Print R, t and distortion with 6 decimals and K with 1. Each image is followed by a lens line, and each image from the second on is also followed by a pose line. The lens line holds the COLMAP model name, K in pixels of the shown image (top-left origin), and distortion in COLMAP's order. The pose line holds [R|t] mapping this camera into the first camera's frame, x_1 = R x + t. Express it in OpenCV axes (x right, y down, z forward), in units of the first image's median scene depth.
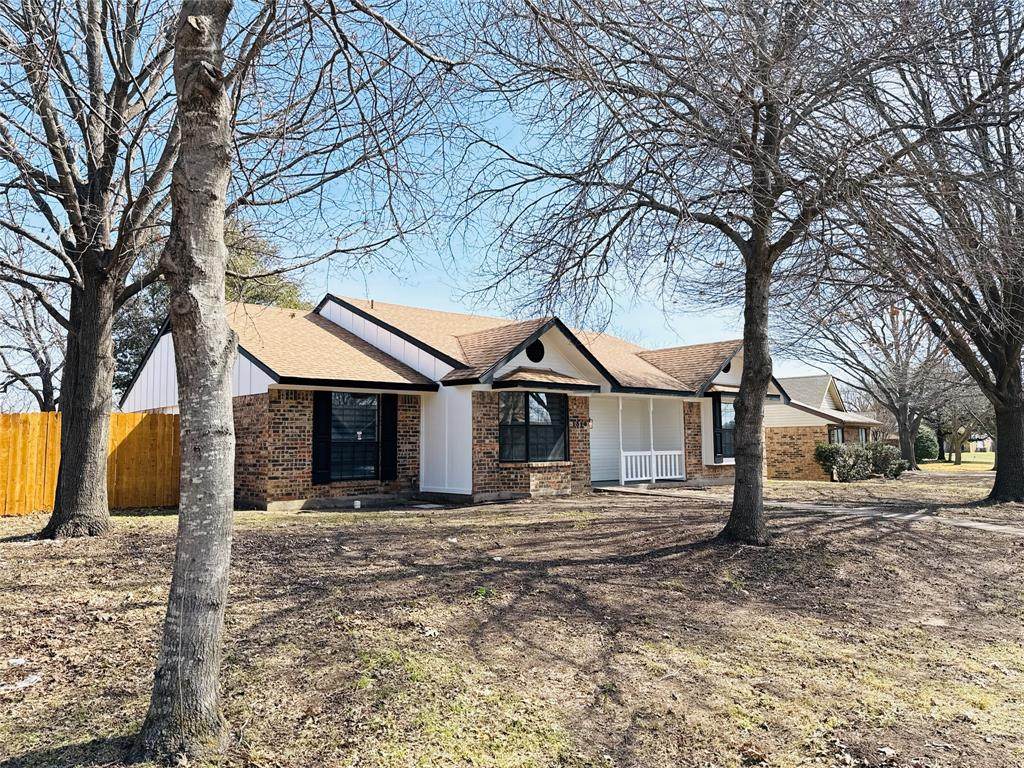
lens RADIAL K [[746.0, 0, 509.7], [0, 746.0, 383.5], [0, 0, 1]] dist [-0.041727, -0.005168]
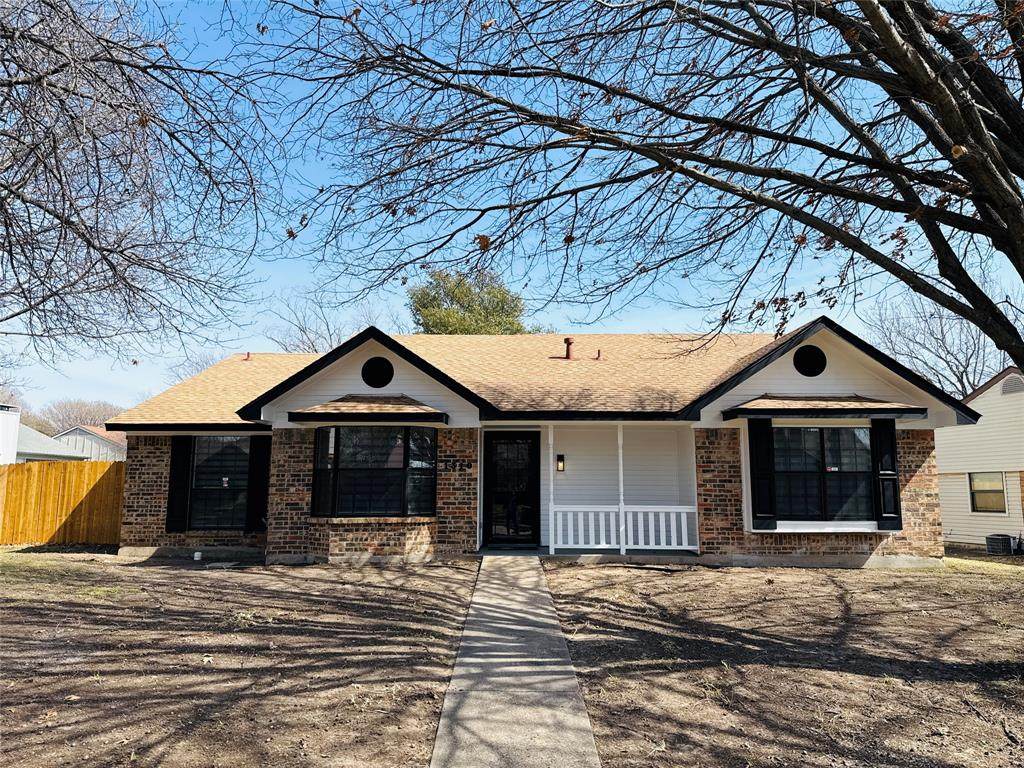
lens RADIAL K [[746.0, 0, 511.6], [0, 746.0, 379.5], [0, 0, 1]] dist [-0.041727, -0.005168]
pose [[0.744783, -0.086014, -0.661740, 0.710446], [0.049446, 0.996045, -0.073817, 0.029176], [0.665472, 0.022257, 0.746091, 0.555298]]
